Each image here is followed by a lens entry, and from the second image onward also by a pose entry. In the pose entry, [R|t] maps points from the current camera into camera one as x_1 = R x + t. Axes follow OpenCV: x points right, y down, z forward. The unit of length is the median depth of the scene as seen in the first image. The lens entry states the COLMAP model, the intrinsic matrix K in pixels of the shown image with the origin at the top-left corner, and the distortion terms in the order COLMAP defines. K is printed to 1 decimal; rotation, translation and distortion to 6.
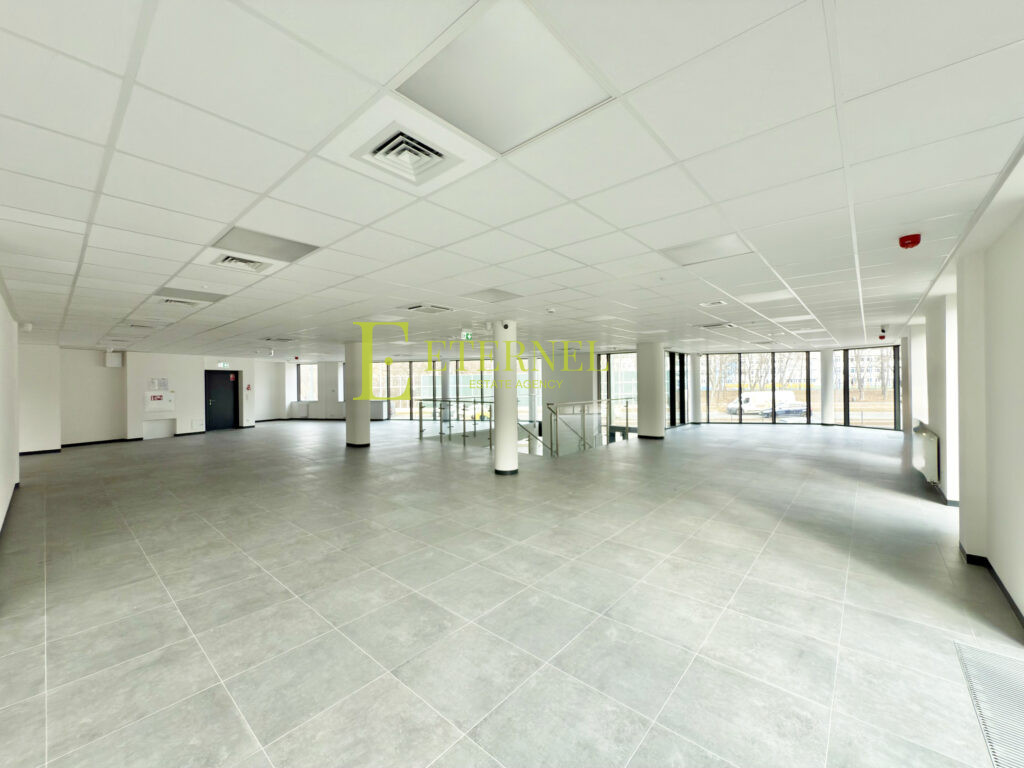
lens RADIAL K [[409.0, 0, 513.7], [0, 409.0, 385.0], [0, 0, 1]] dist [-0.002108, -0.000059]
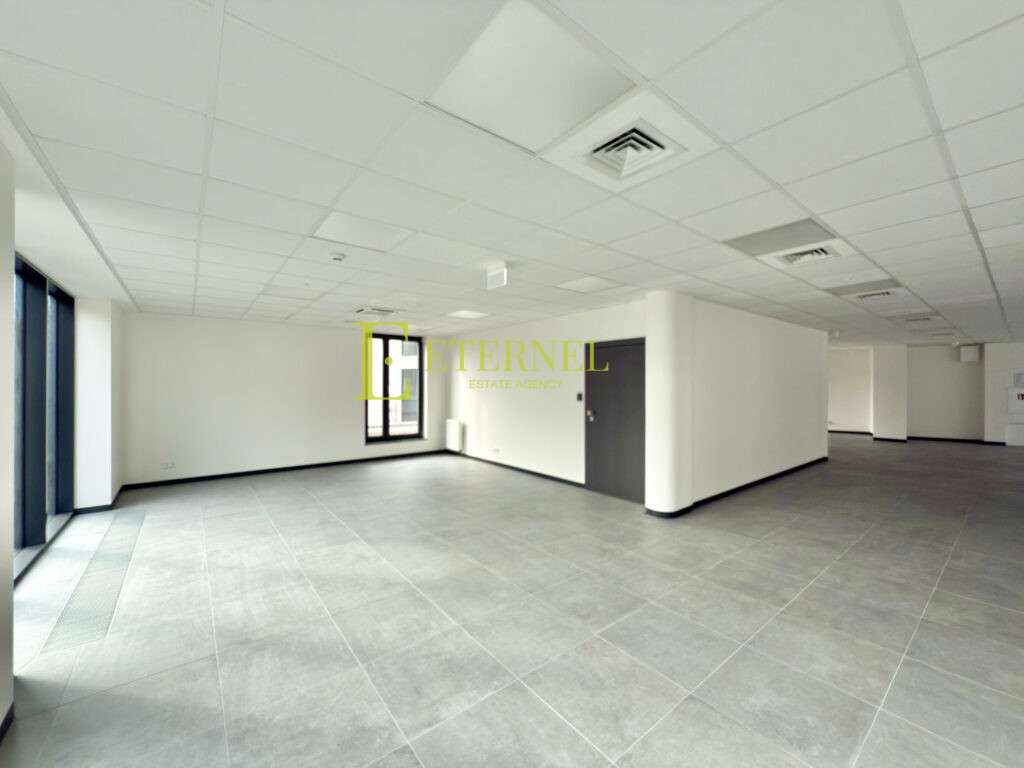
lens RADIAL K [[409.0, 0, 512.9], [0, 409.0, 386.7], [0, 0, 1]] dist [-0.002108, -0.000059]
pose [[-0.183452, 0.016290, -0.982894, 0.499545], [-0.001876, 0.999855, 0.016922, -0.002680], [0.983027, 0.004948, -0.183395, 0.582211]]
